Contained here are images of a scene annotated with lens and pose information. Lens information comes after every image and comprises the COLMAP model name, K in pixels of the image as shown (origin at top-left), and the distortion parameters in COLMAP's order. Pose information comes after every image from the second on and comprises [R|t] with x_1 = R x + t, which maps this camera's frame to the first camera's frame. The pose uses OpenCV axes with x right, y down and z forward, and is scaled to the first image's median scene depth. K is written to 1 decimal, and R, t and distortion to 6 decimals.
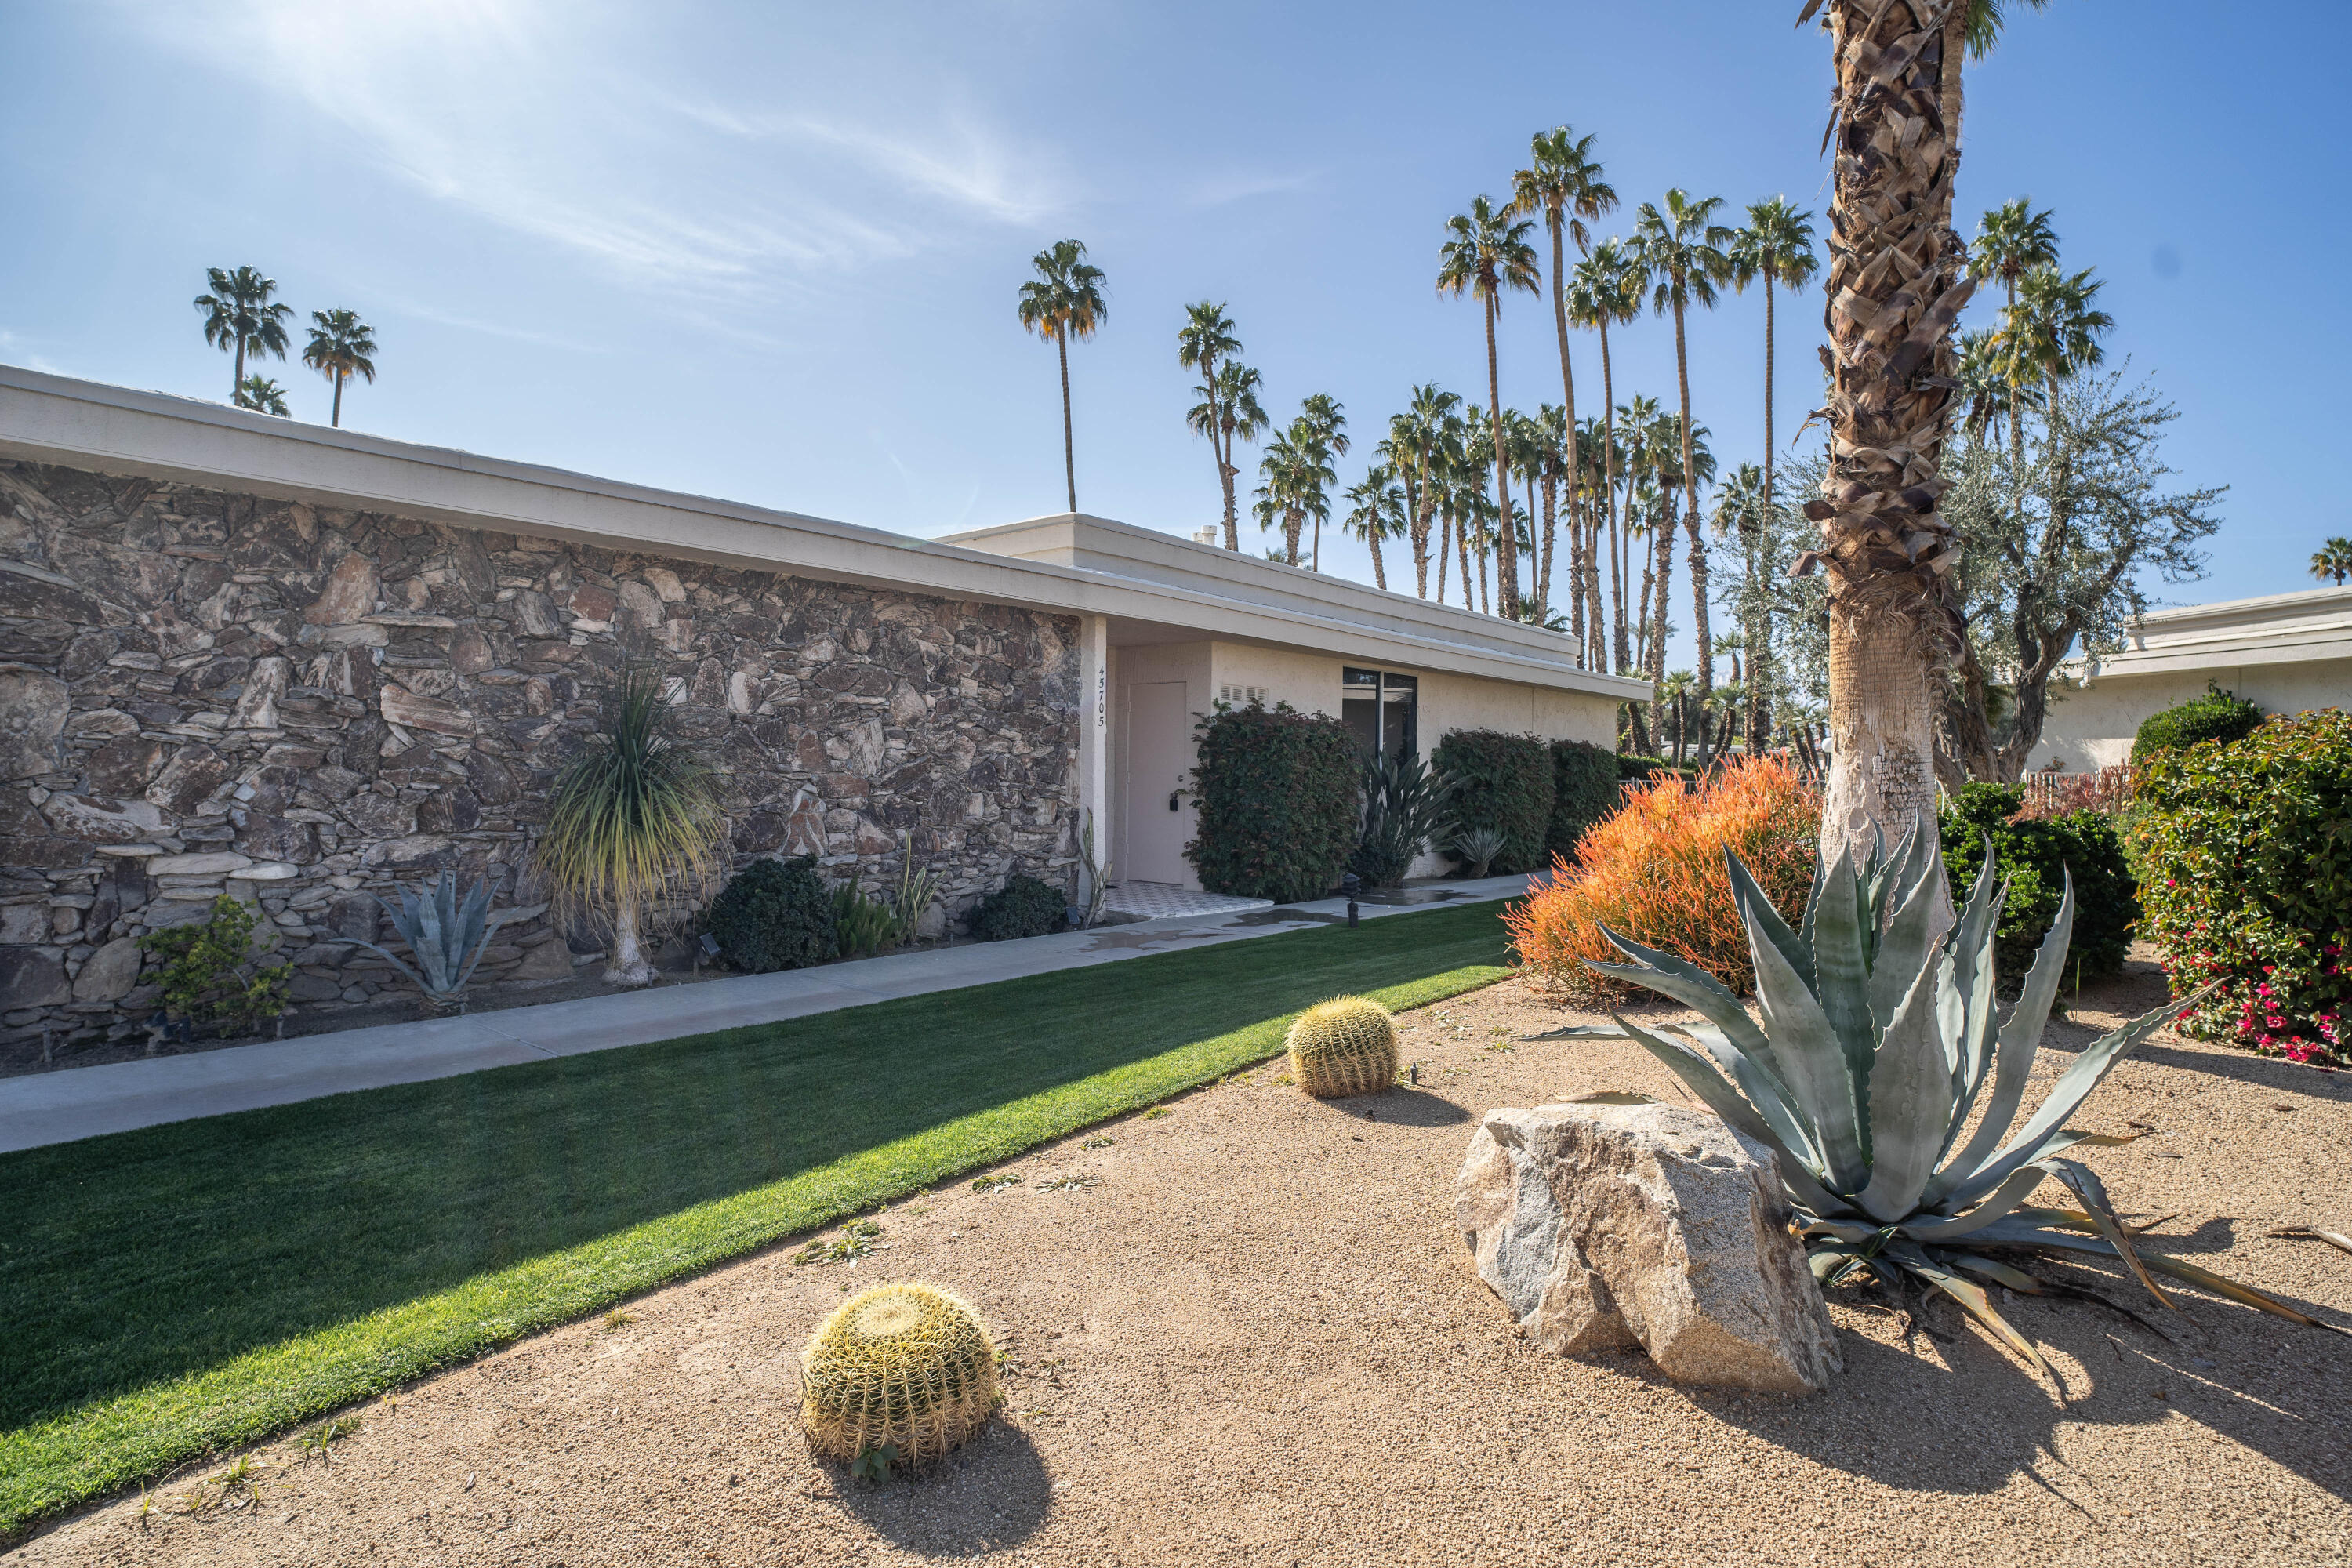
lens RADIAL K [[1216.6, 0, 1176.0], [0, 1216.6, 784.0], [0, 0, 1]] dist [-0.047952, 0.026057]
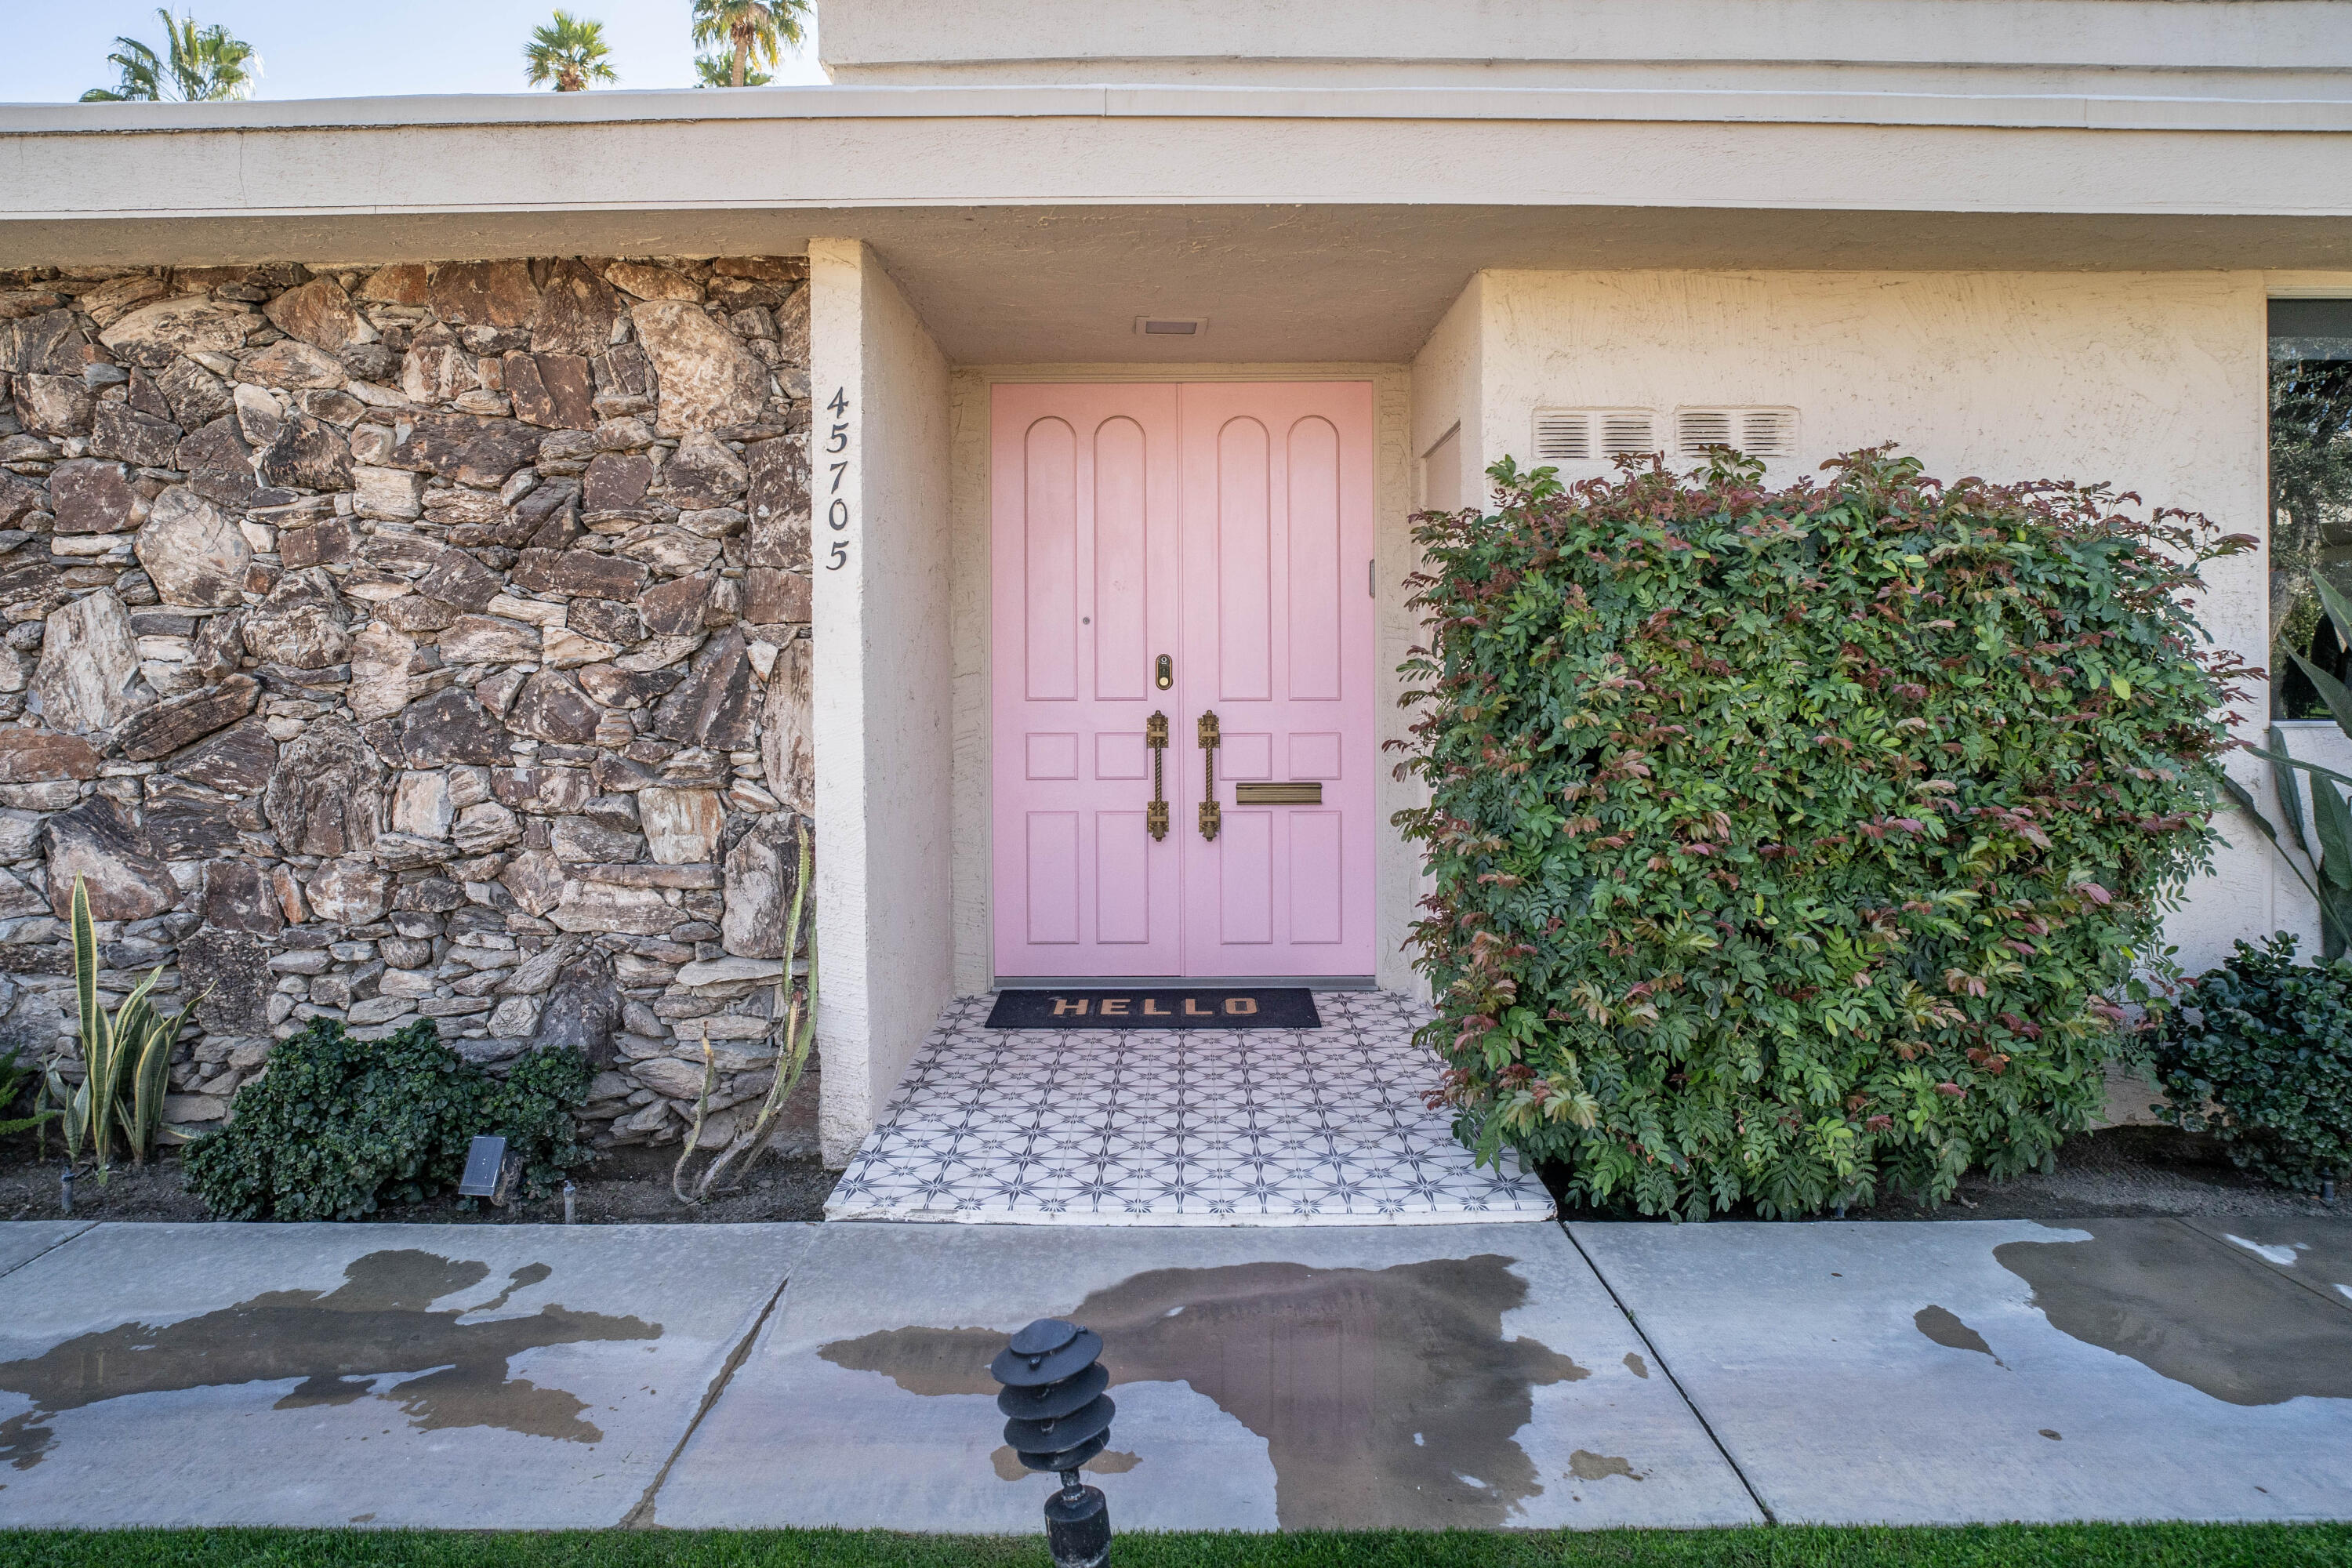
lens RADIAL K [[1216.6, 0, 1176.0], [0, 1216.6, 784.0], [0, 0, 1]] dist [-0.047952, 0.026057]
pose [[0.631304, 0.000429, -0.775535, 0.284078], [0.001225, 0.999998, 0.001550, 0.011356], [0.775534, -0.001928, 0.631303, 1.002333]]
